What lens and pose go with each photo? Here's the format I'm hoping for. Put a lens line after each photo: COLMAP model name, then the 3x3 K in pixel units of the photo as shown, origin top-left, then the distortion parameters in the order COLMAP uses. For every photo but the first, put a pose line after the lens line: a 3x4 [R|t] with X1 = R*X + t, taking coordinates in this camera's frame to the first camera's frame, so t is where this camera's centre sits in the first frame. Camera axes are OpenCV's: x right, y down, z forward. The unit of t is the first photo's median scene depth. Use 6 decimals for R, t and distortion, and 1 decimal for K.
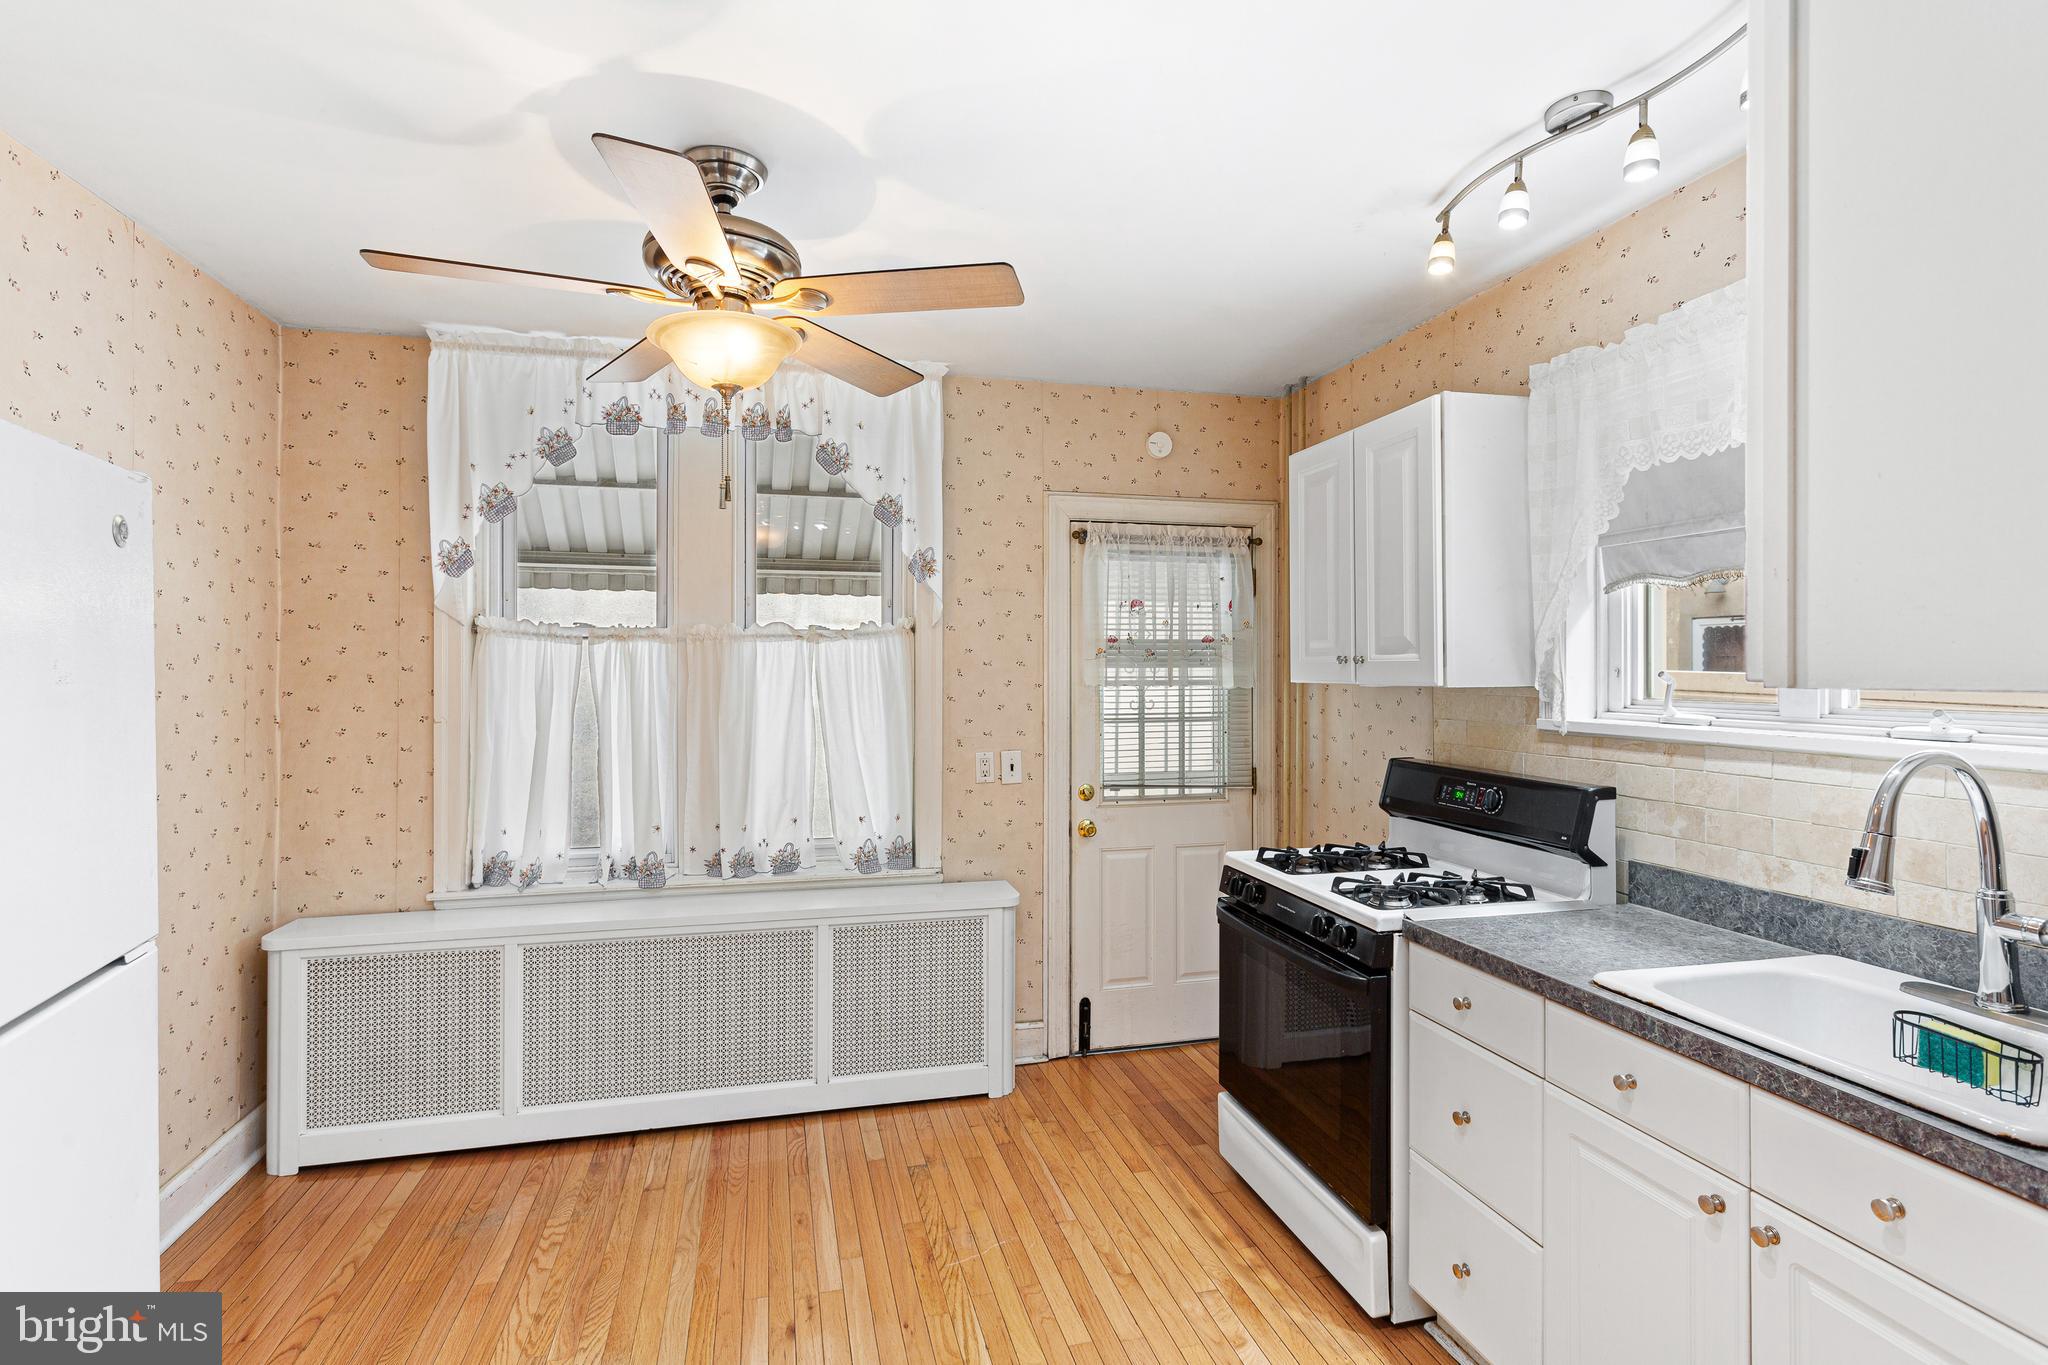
lens RADIAL K [[989.5, 0, 1025.0], [0, 989.5, 673.2], [0, 0, 1]] dist [0.001514, 0.000133]
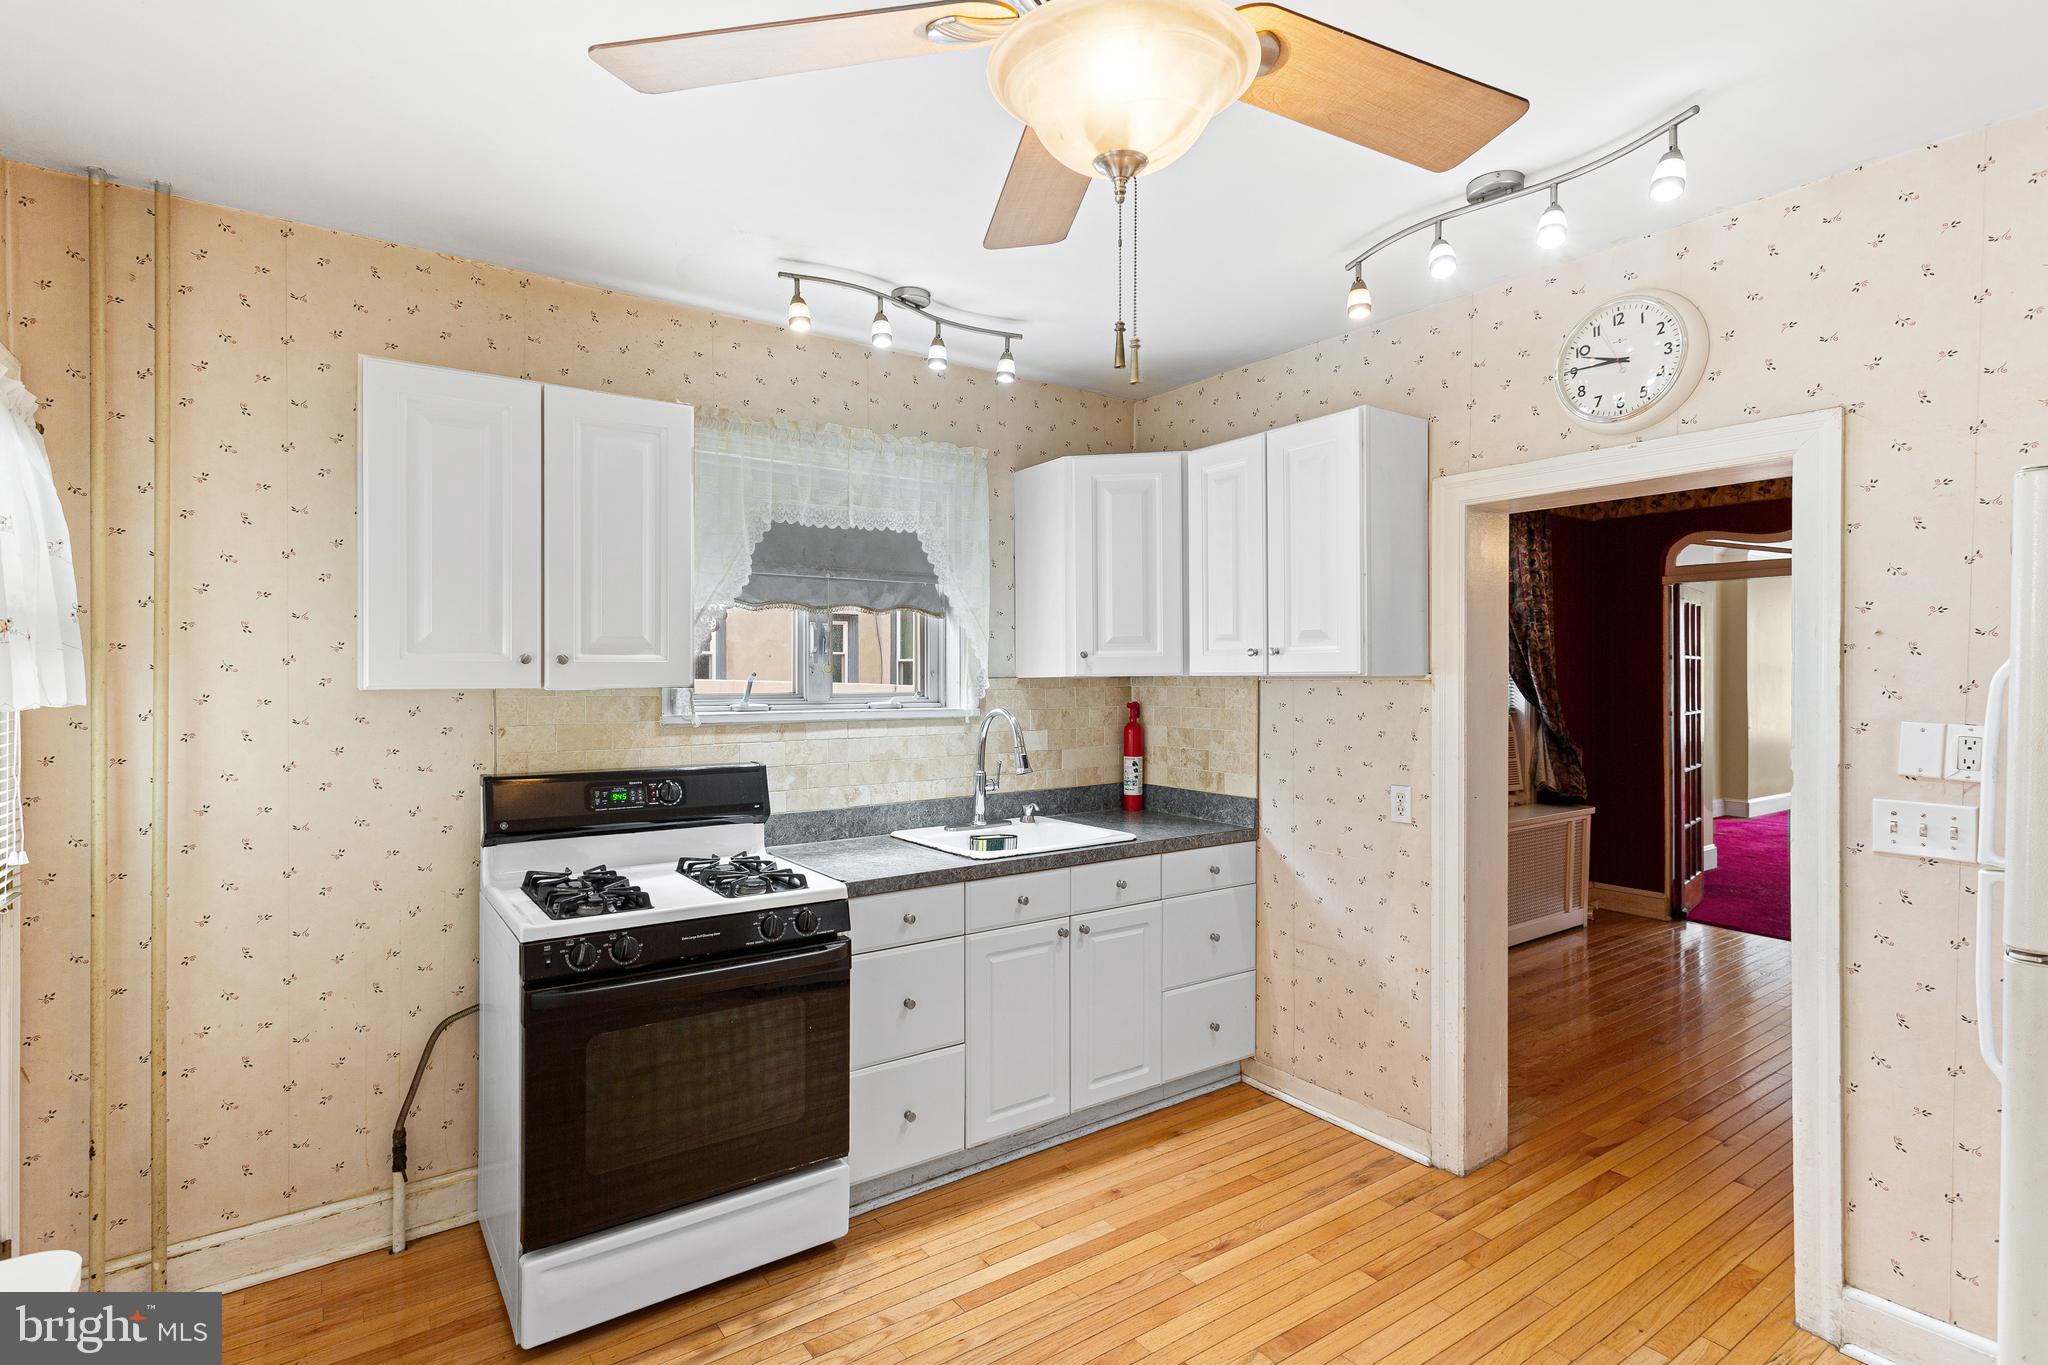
lens RADIAL K [[989.5, 0, 1023.4], [0, 989.5, 674.6], [0, 0, 1]] dist [0.001514, 0.000133]
pose [[-0.362815, -0.003998, 0.931853, -0.782953], [0.002671, 0.999982, 0.005330, -0.004851], [-0.931857, 0.004422, -0.362798, 1.212130]]
